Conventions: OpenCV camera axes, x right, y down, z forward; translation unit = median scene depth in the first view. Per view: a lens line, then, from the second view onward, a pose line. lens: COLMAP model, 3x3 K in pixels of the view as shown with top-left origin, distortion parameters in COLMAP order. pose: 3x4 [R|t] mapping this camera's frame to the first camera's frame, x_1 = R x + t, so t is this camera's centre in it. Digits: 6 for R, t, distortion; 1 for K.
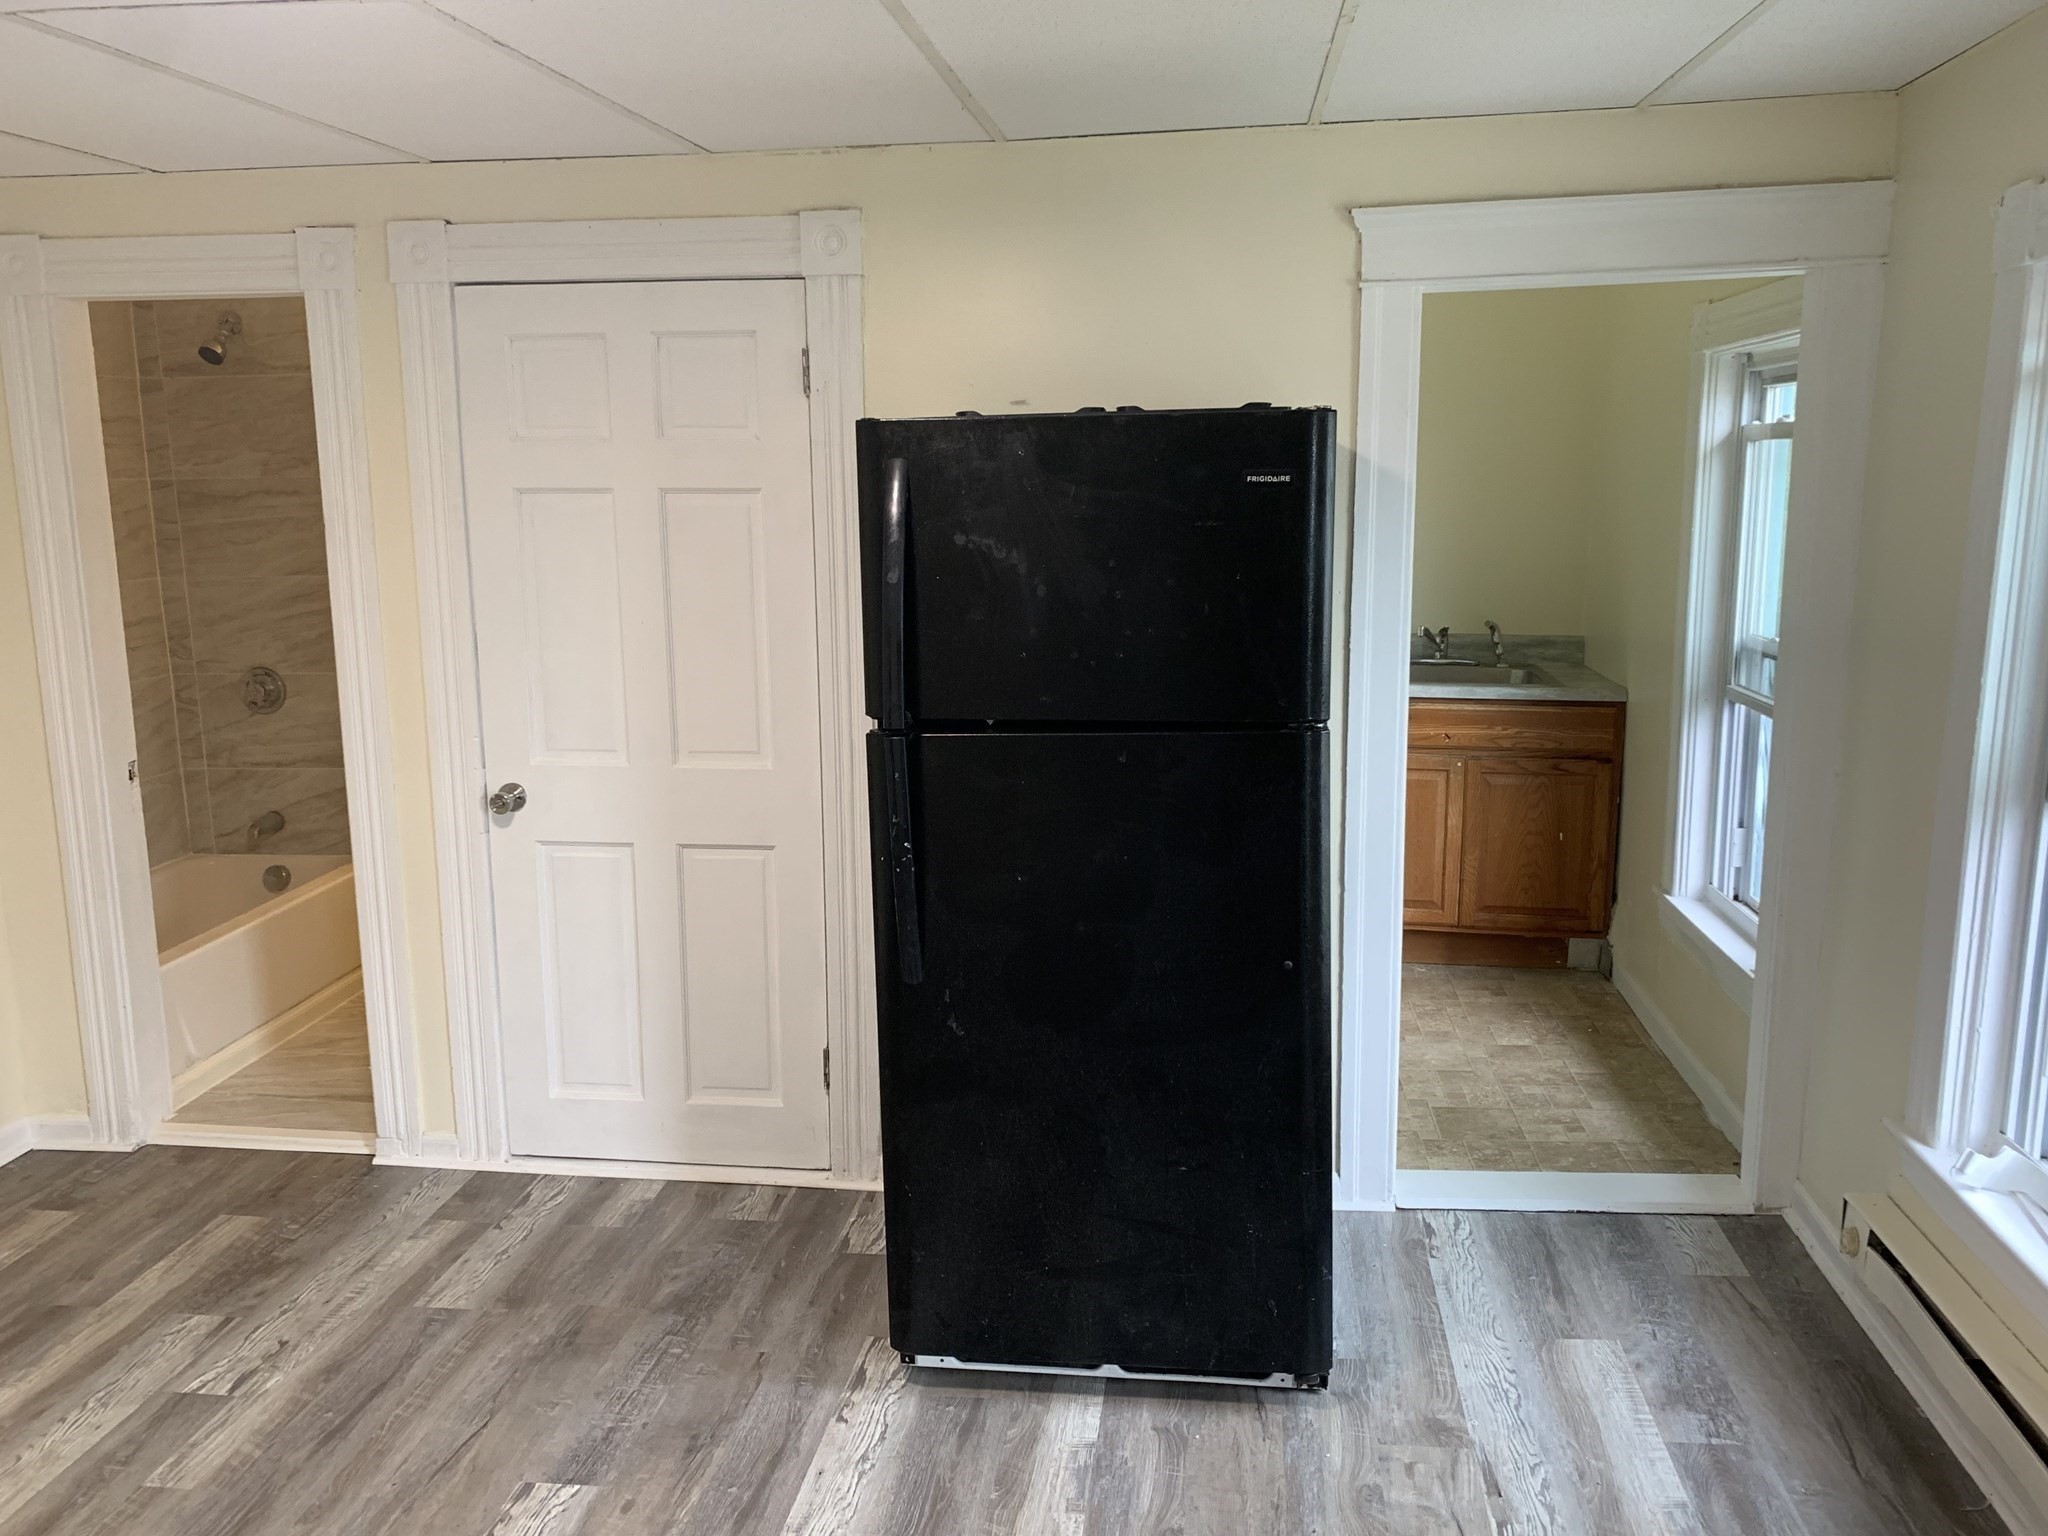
lens RADIAL K [[1561.6, 0, 1024.0], [0, 1561.6, 768.0], [0, 0, 1]] dist [0.005573, -0.000802]
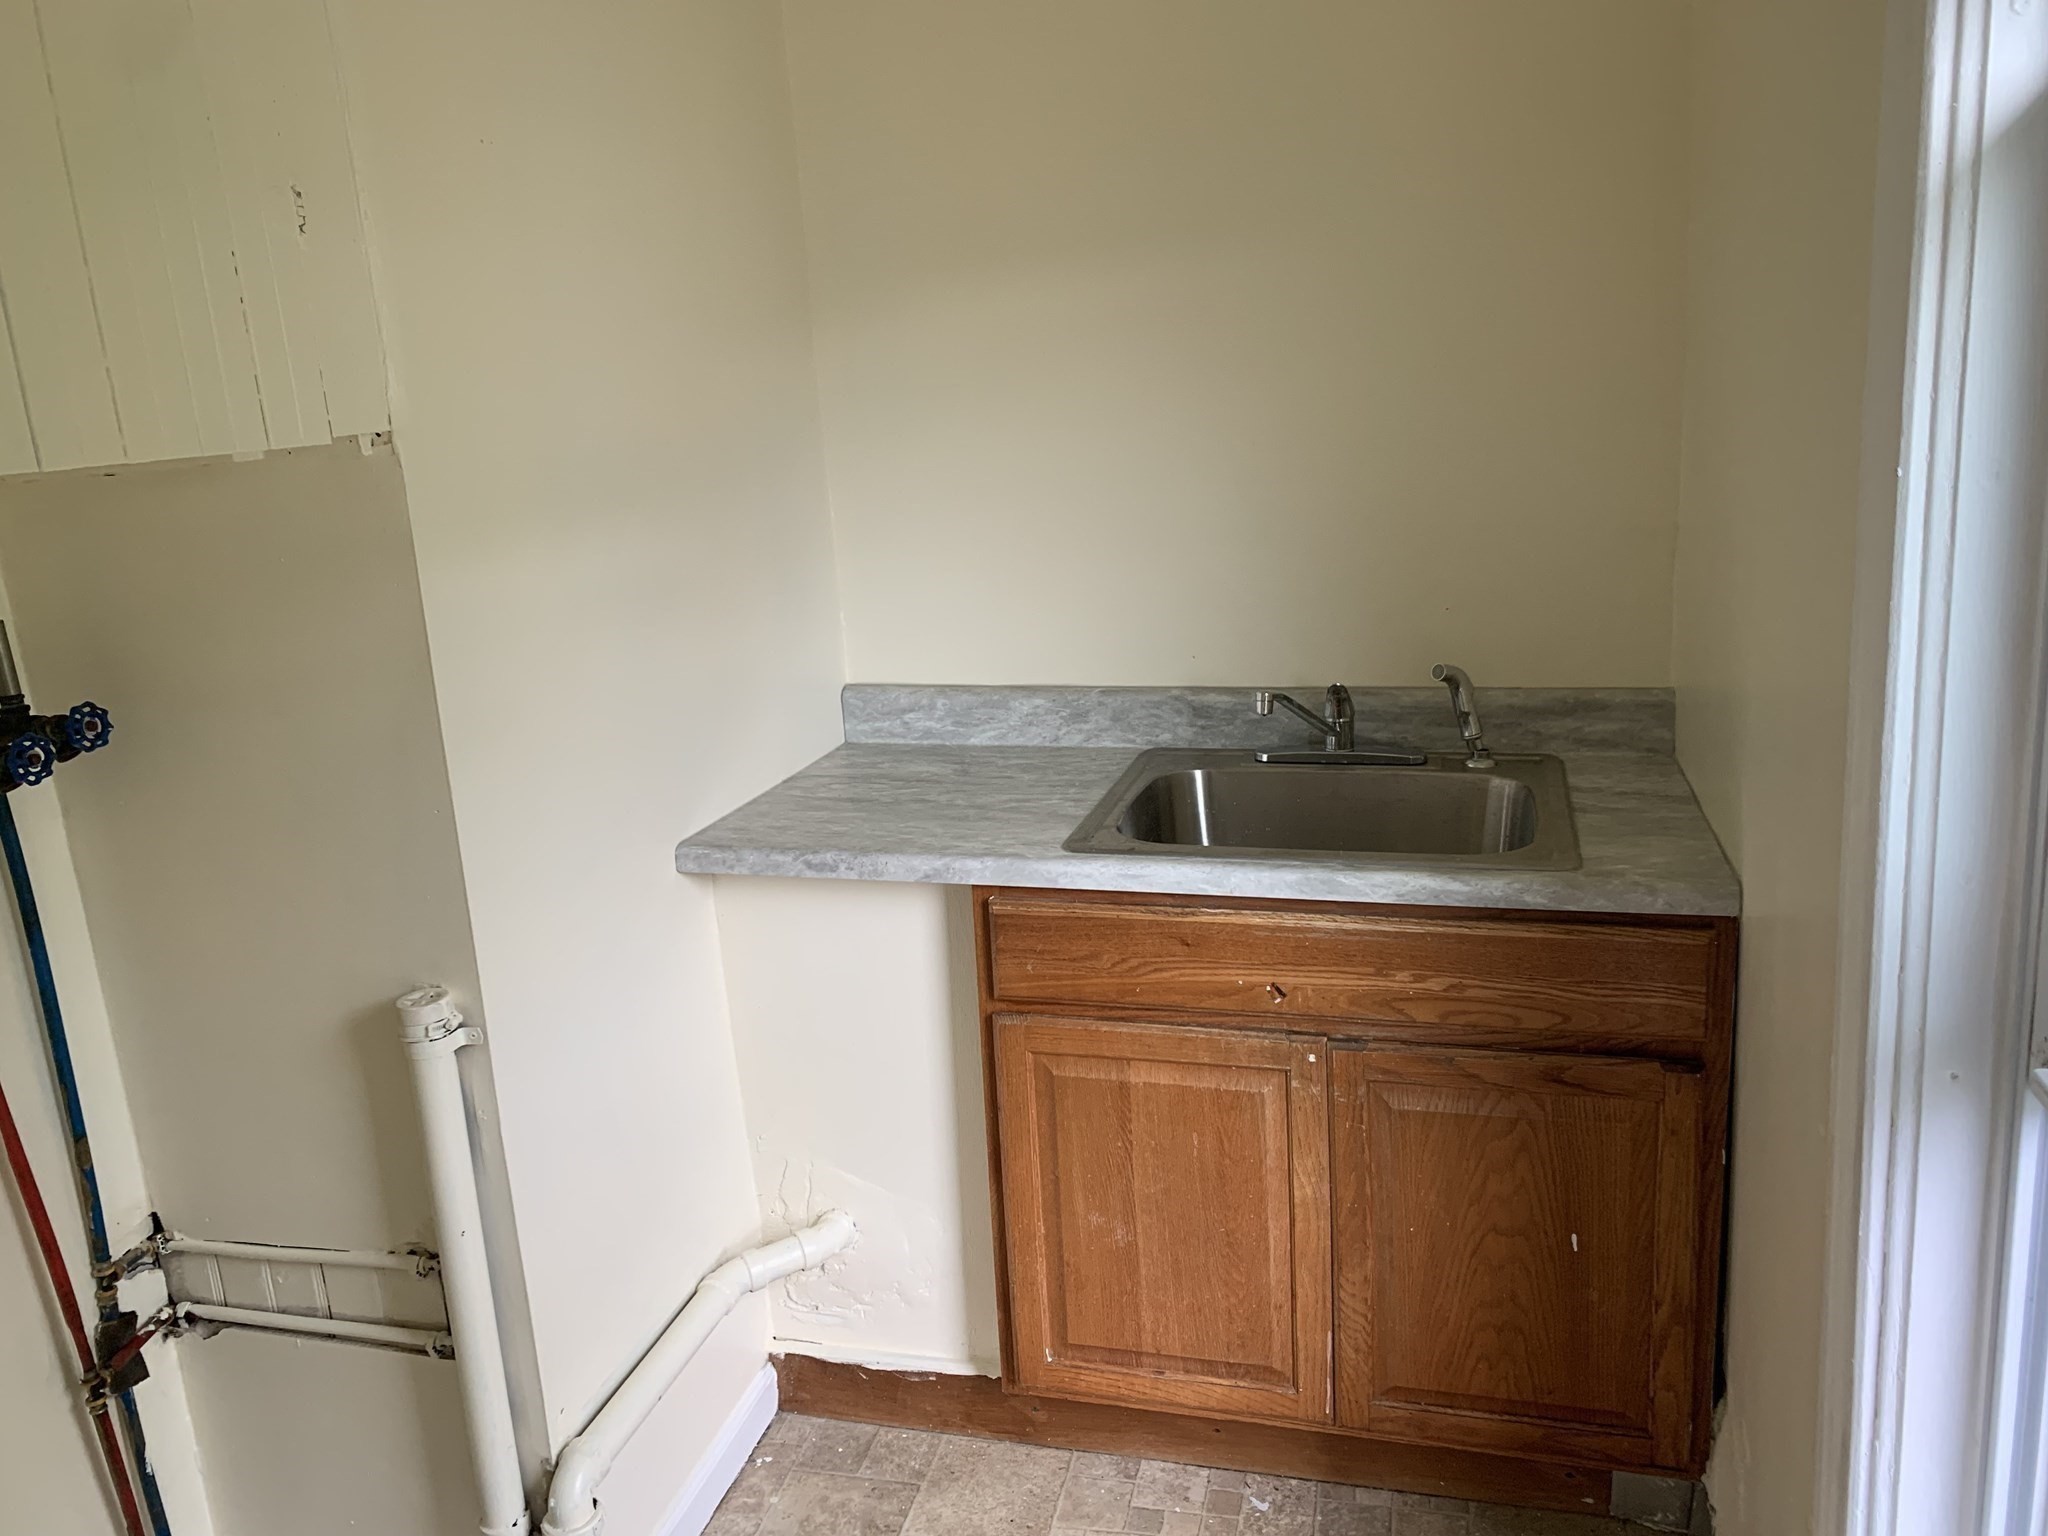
lens RADIAL K [[1565.9, 0, 1024.0], [0, 1565.9, 768.0], [0, 0, 1]] dist [-0.015500, -0.000545]
pose [[0.990185, -0.023925, -0.137702, 0.262580], [0.030958, 0.998311, 0.049164, -0.098960], [0.136293, -0.052945, 0.989253, 0.596404]]
